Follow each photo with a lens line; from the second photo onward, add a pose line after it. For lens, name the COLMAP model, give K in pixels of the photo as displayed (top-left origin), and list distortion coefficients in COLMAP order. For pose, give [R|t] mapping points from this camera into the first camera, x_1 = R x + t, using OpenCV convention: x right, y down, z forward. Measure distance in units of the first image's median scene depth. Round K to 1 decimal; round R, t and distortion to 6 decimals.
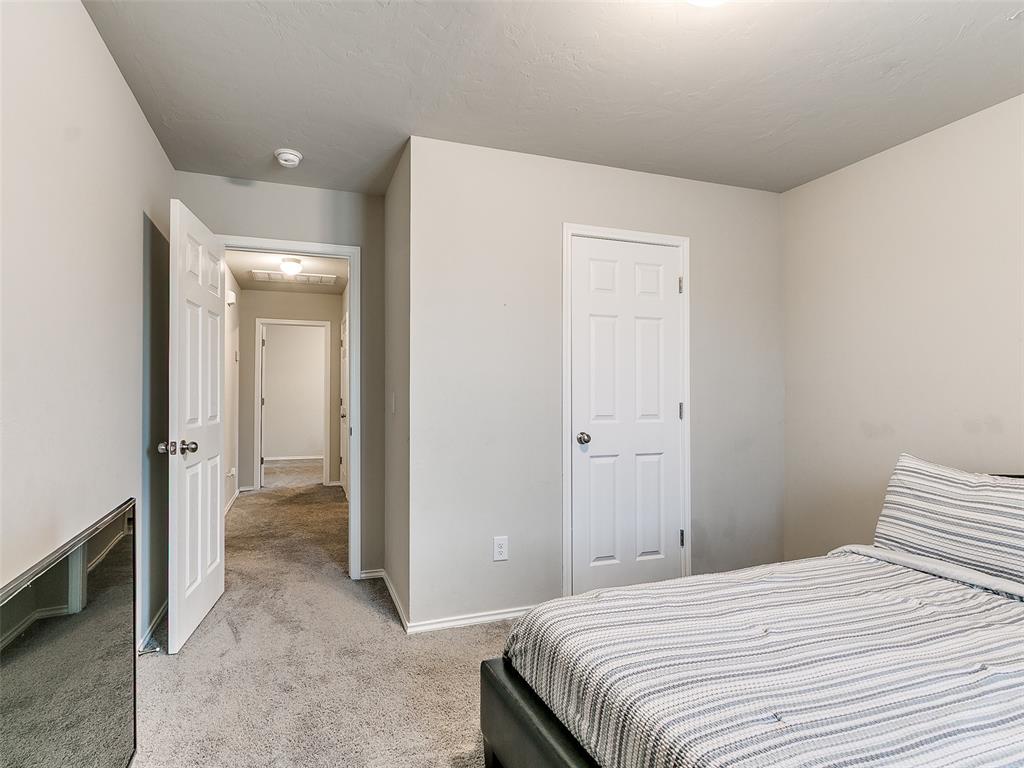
lens RADIAL K [[533.0, 0, 509.7], [0, 533.0, 390.9], [0, 0, 1]] dist [0.002061, -0.000379]
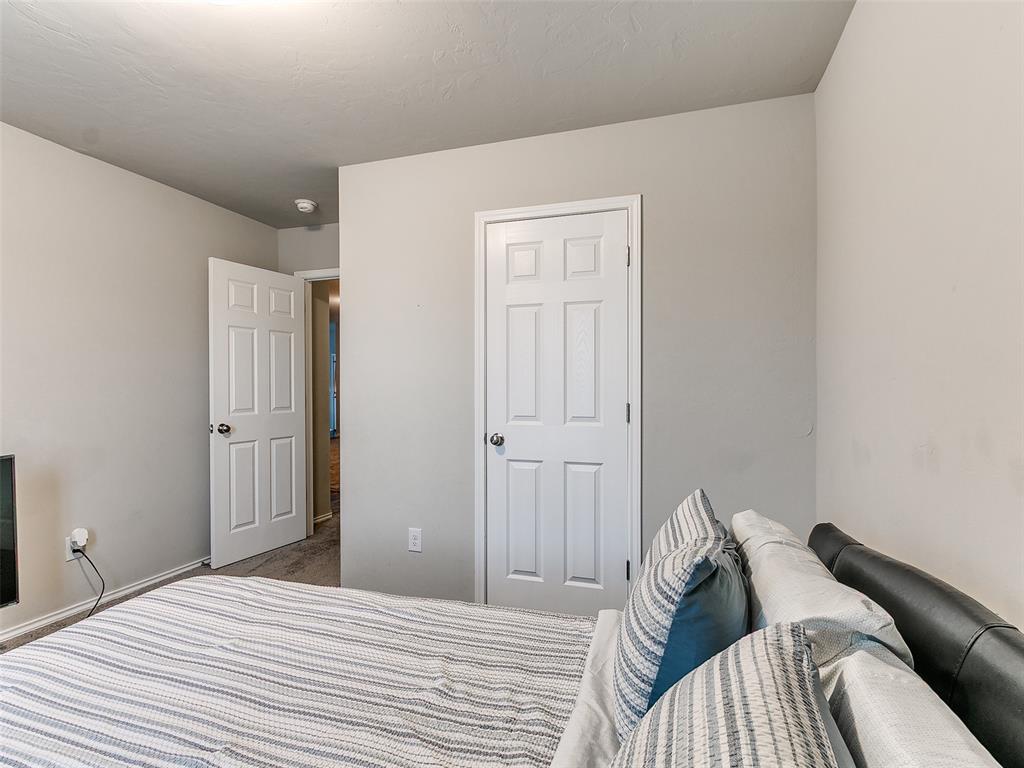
lens RADIAL K [[533.0, 0, 509.7], [0, 533.0, 390.9], [0, 0, 1]] dist [0.002061, -0.000379]
pose [[0.792904, 0.002792, -0.609340, 0.737256], [0.005574, 0.999914, 0.011835, -0.007117], [0.609321, -0.012780, 0.792821, 0.279517]]
